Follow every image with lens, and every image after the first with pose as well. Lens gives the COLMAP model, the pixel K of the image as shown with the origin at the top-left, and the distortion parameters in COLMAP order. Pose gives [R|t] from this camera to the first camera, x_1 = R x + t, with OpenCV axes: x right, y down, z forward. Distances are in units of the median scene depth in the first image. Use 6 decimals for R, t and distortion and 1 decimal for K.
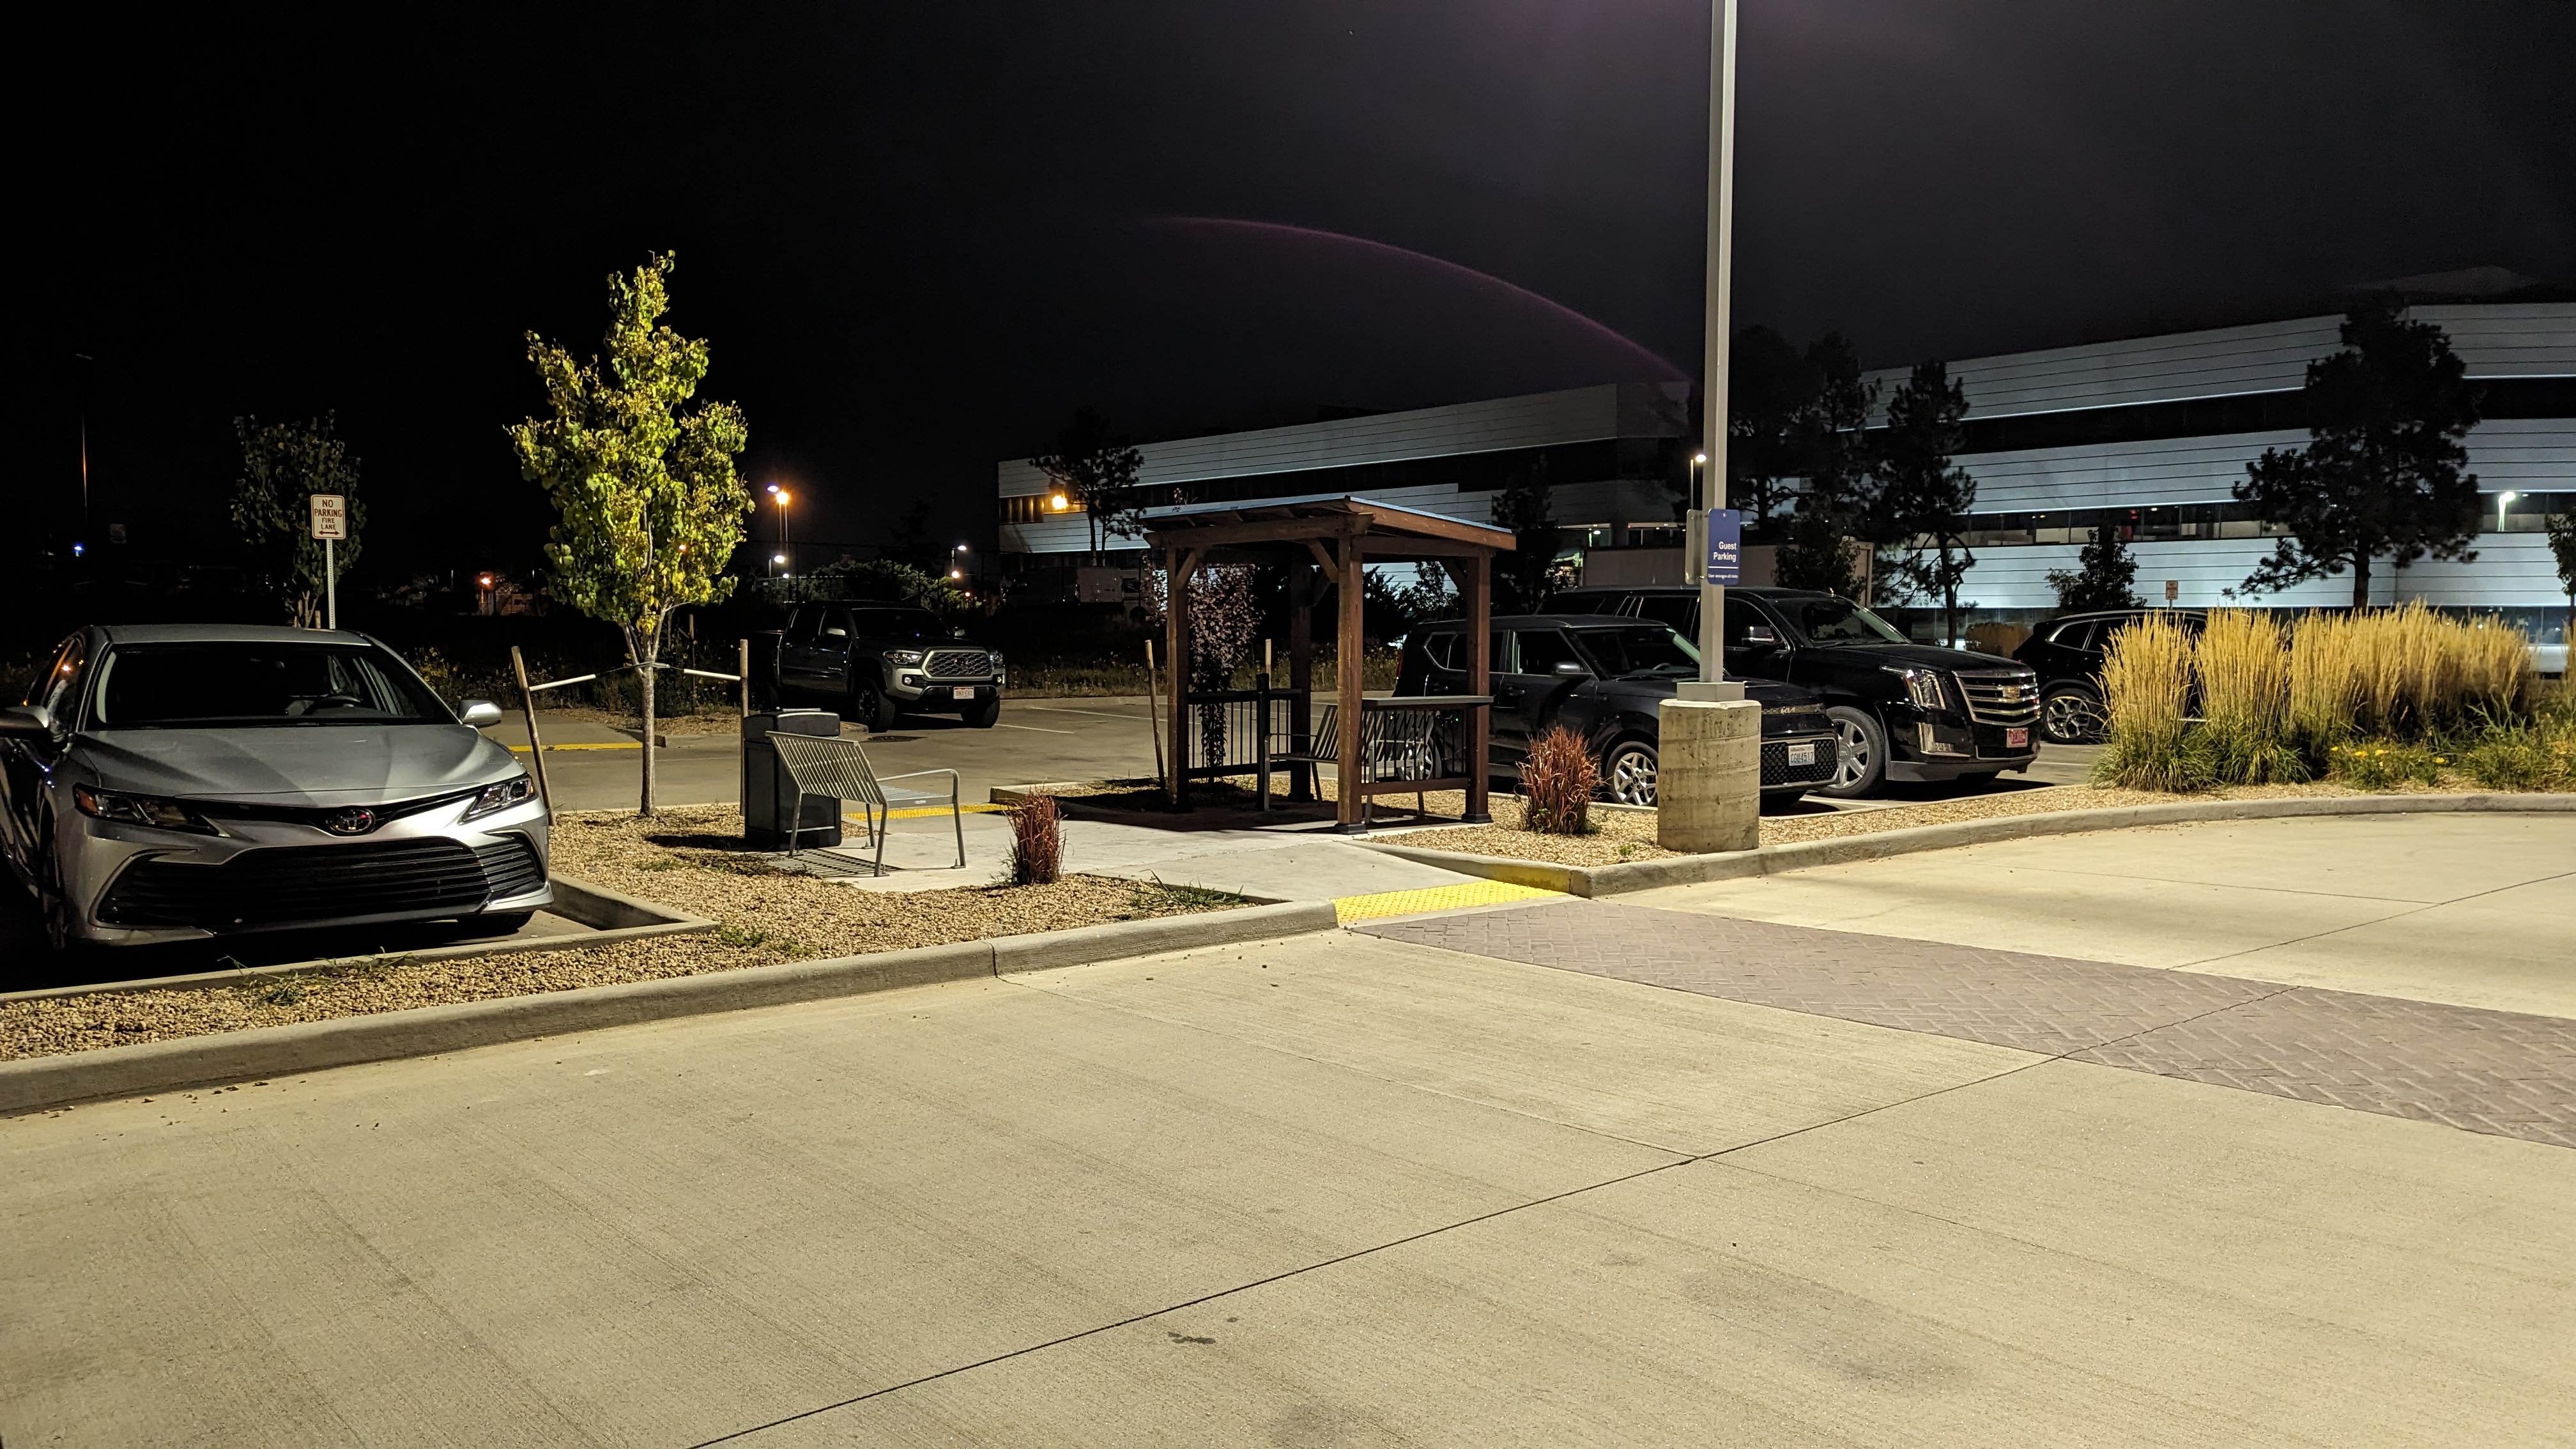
lens RADIAL K [[1850.4, 0, 1305.6], [0, 1850.4, 726.4], [0, 0, 1]] dist [0.054002, -0.033670]
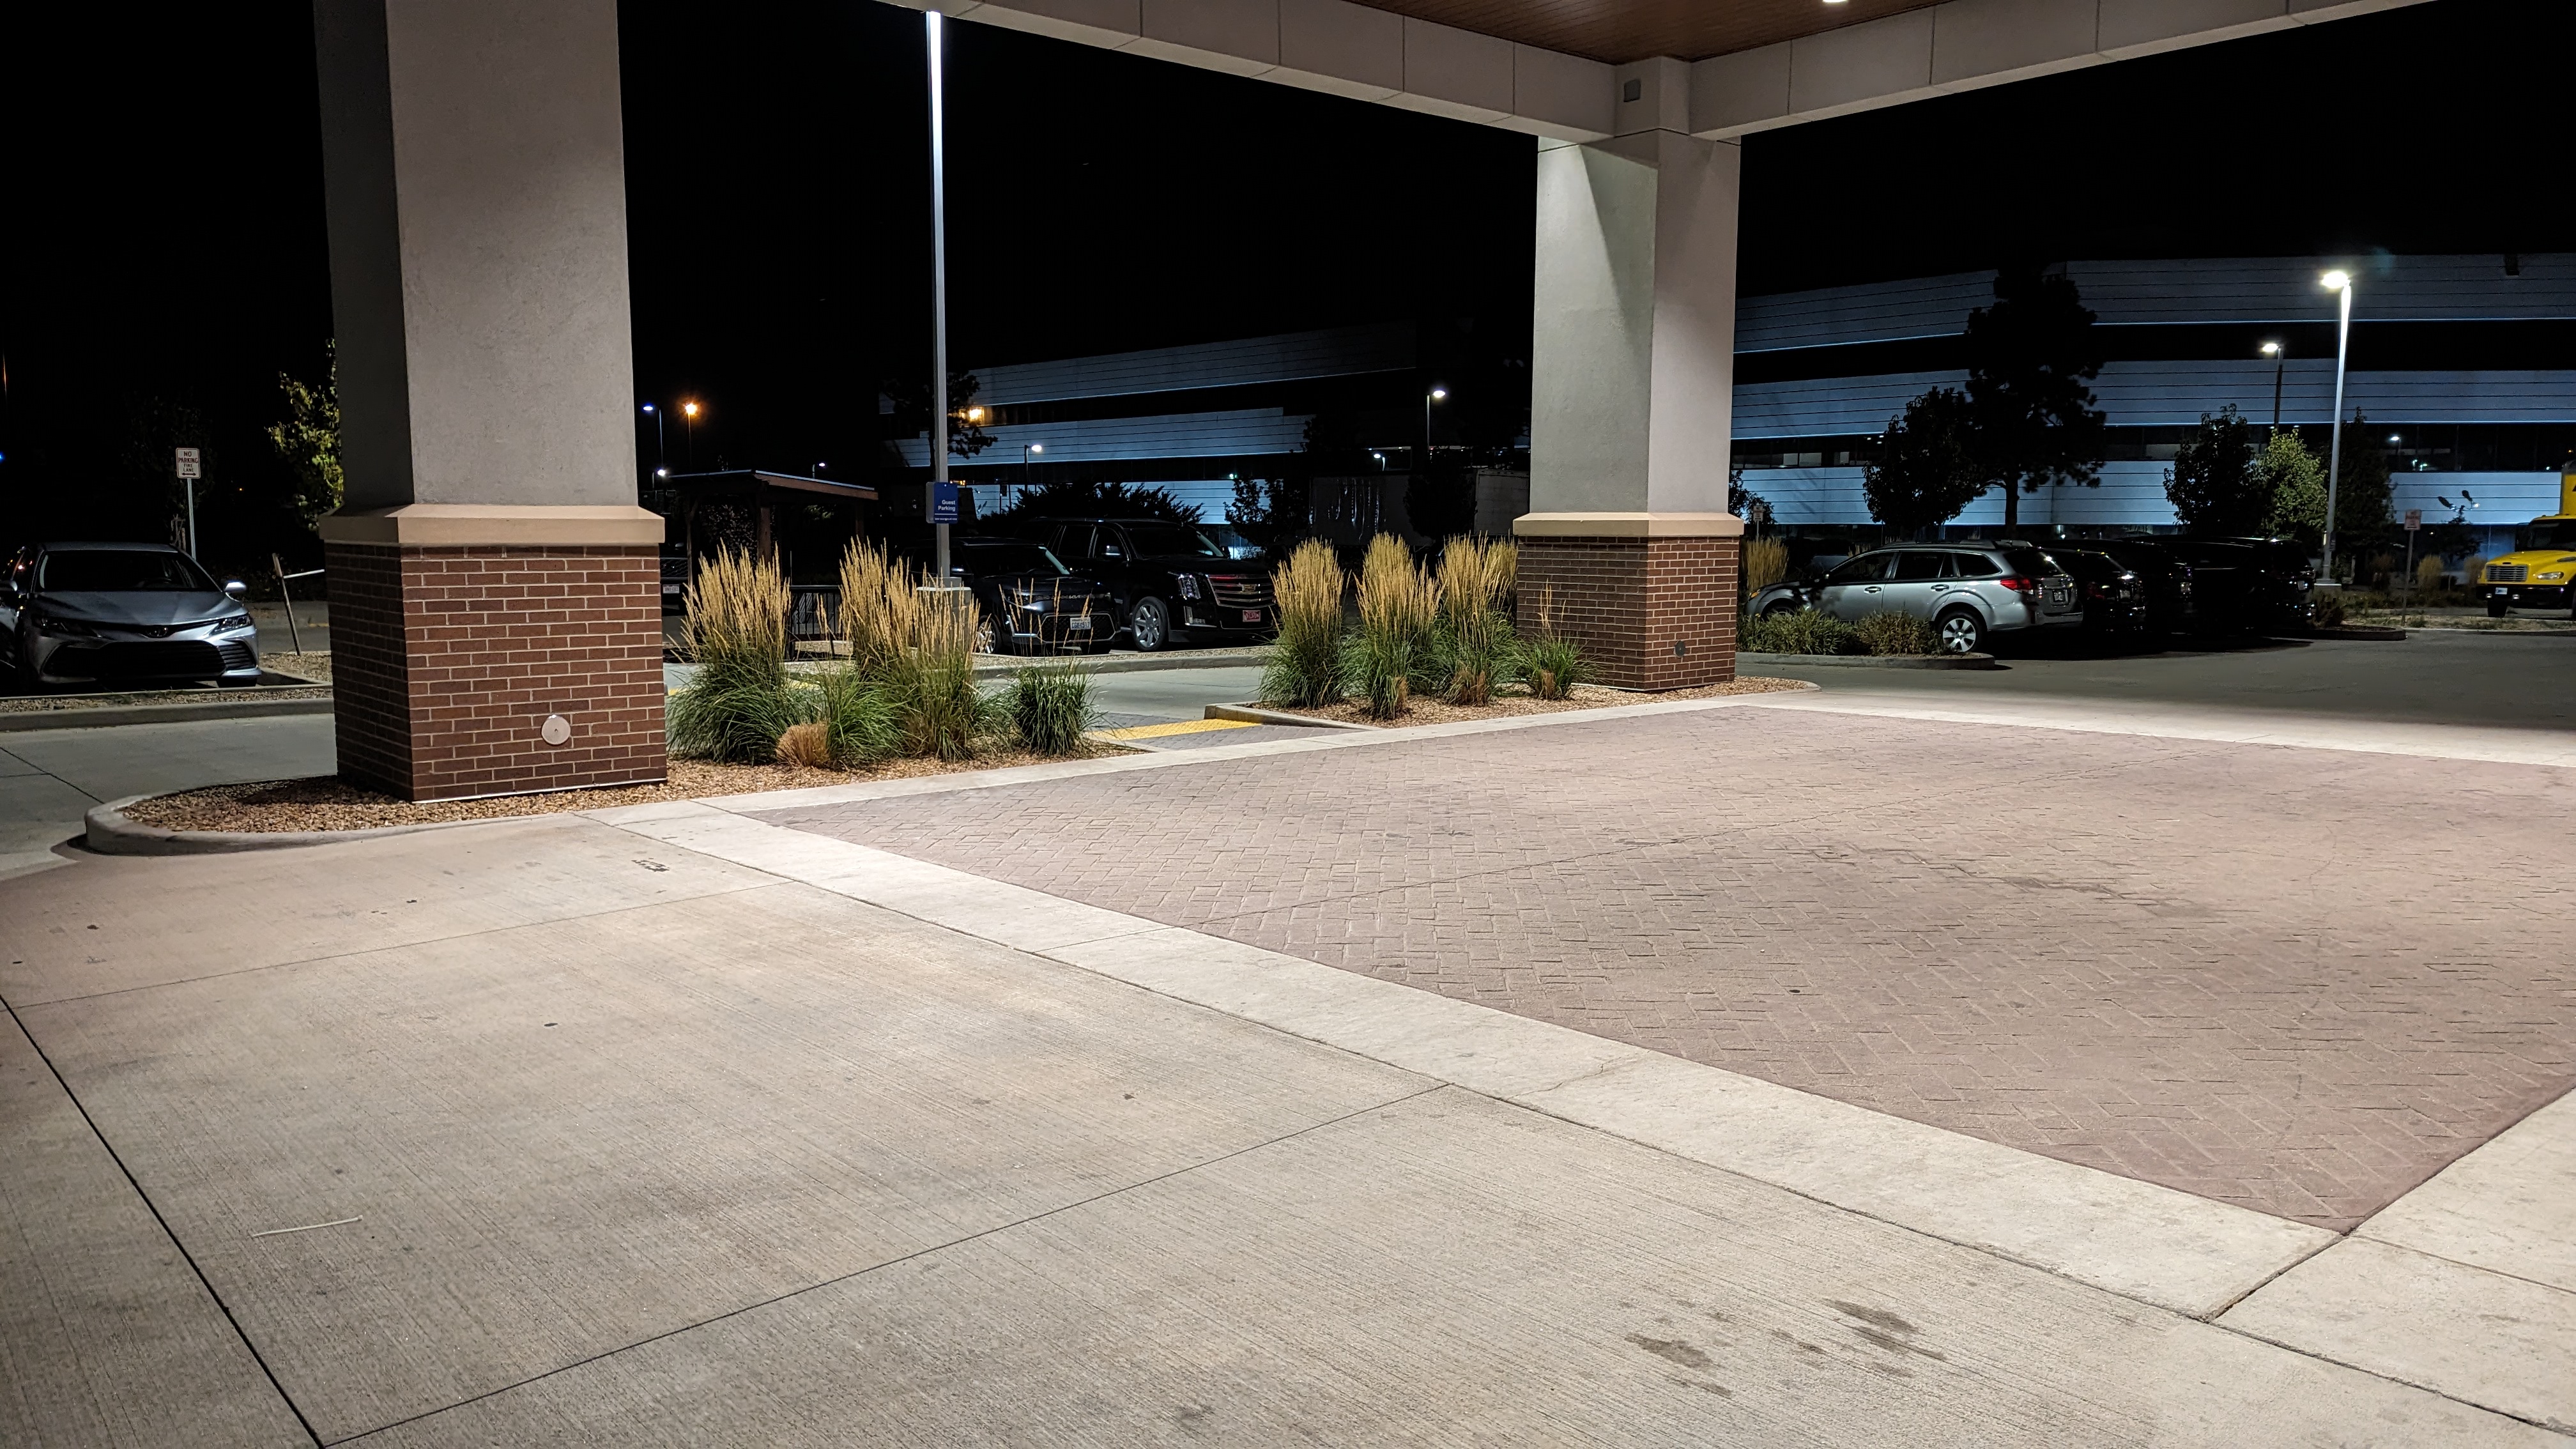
lens RADIAL K [[1850.4, 0, 1274.2], [0, 1850.4, 741.4], [0, 0, 1]] dist [0.054002, -0.033670]
pose [[0.999893, 0.002746, 0.014387, 0.384304], [-0.003550, 0.998414, 0.056192, 0.024559], [-0.014210, -0.056237, 0.998316, -0.613590]]
